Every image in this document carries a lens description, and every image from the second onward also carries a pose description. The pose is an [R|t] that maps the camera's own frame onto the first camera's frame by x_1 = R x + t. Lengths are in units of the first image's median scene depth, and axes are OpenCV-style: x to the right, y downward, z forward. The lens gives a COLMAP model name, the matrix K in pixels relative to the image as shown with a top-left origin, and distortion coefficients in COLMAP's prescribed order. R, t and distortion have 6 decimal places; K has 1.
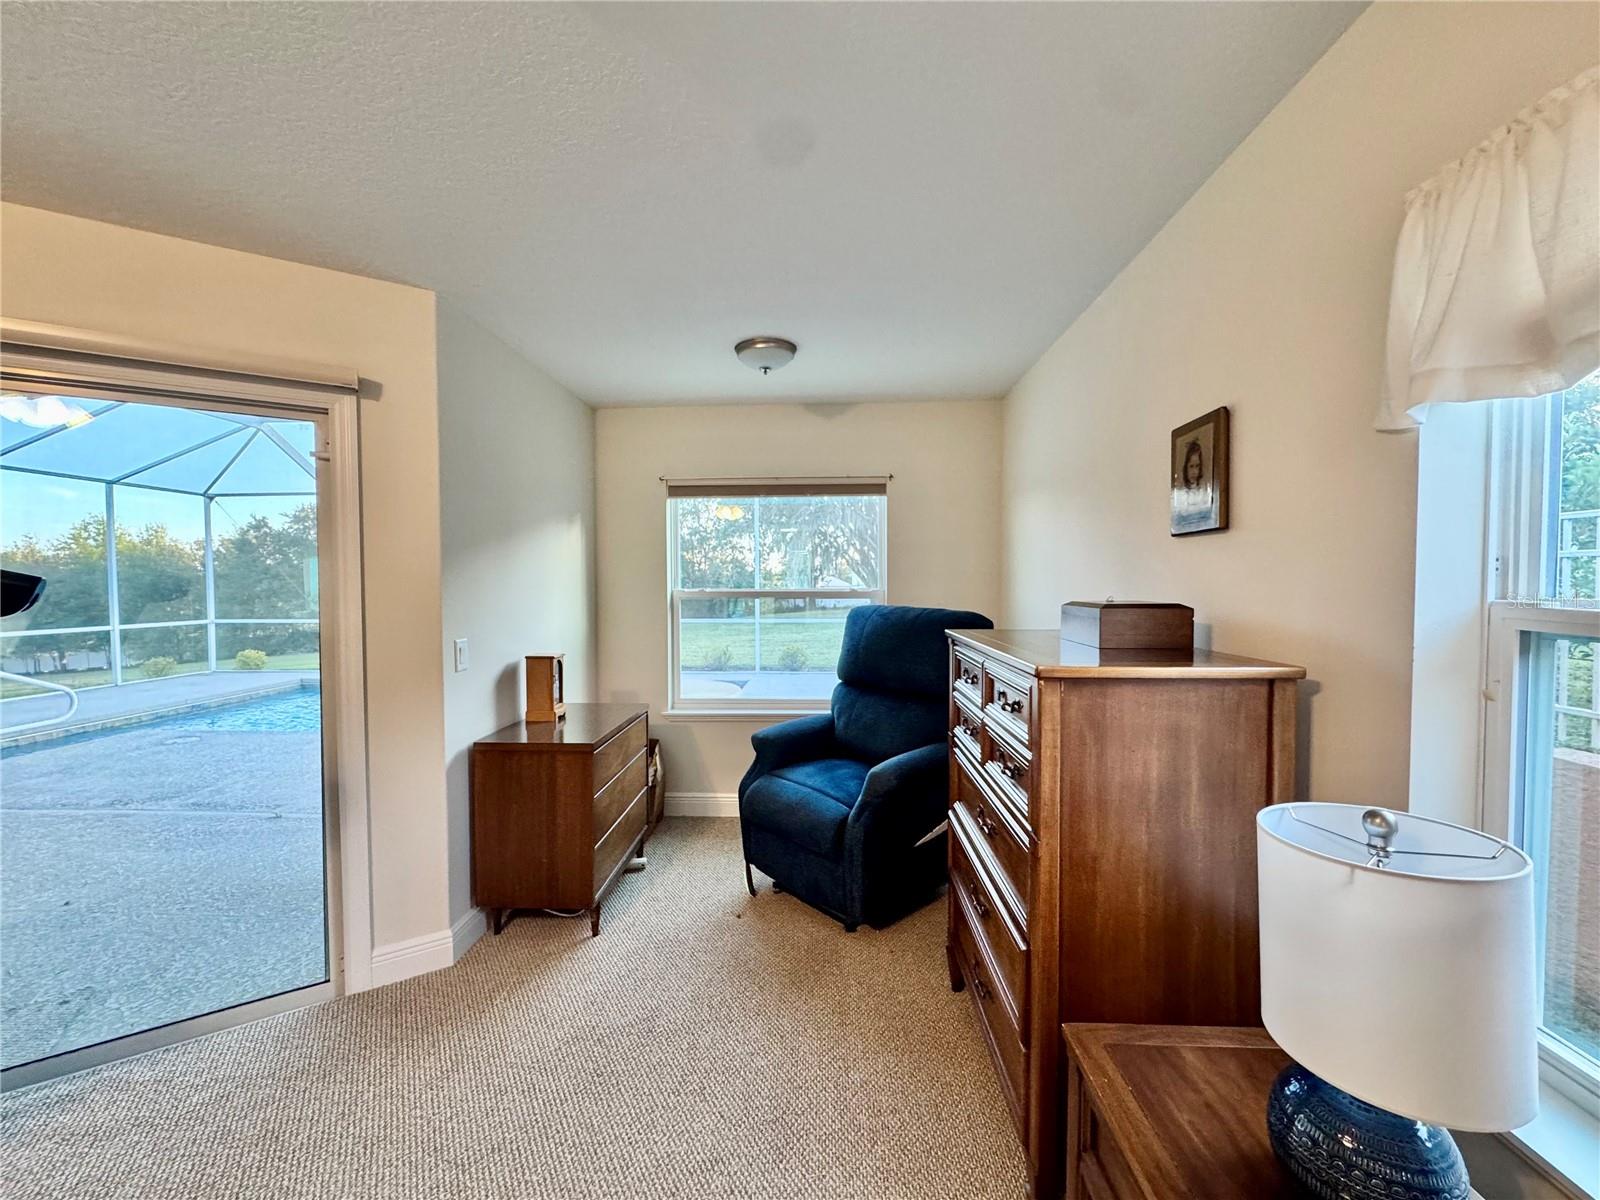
lens RADIAL K [[638.2, 0, 800.0], [0, 638.2, 600.0], [0, 0, 1]] dist [-0.000518, 0.000113]
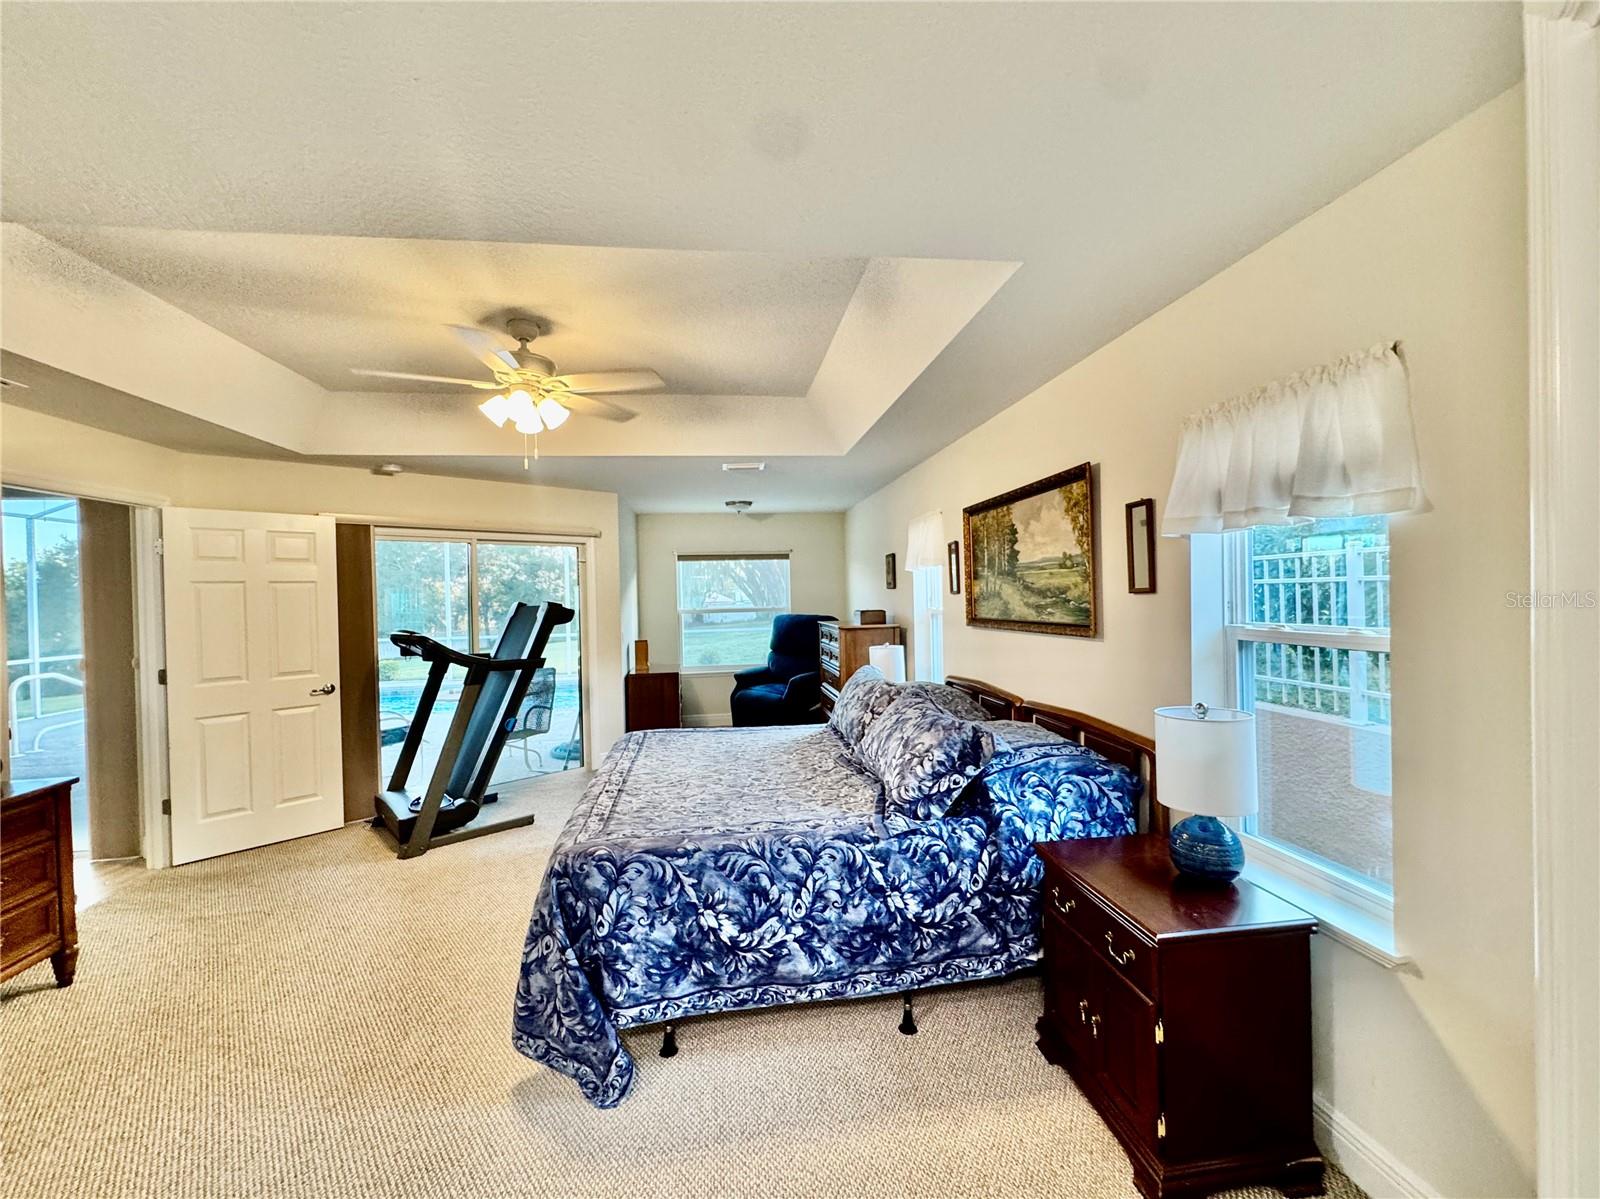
lens RADIAL K [[638.2, 0, 800.0], [0, 638.2, 599.5], [0, 0, 1]] dist [-0.000518, 0.000113]
pose [[0.983291, -0.019177, 0.181026, -0.233472], [0.023780, 0.999446, -0.023290, 0.009763], [-0.180479, 0.027205, 0.983203, -1.156224]]
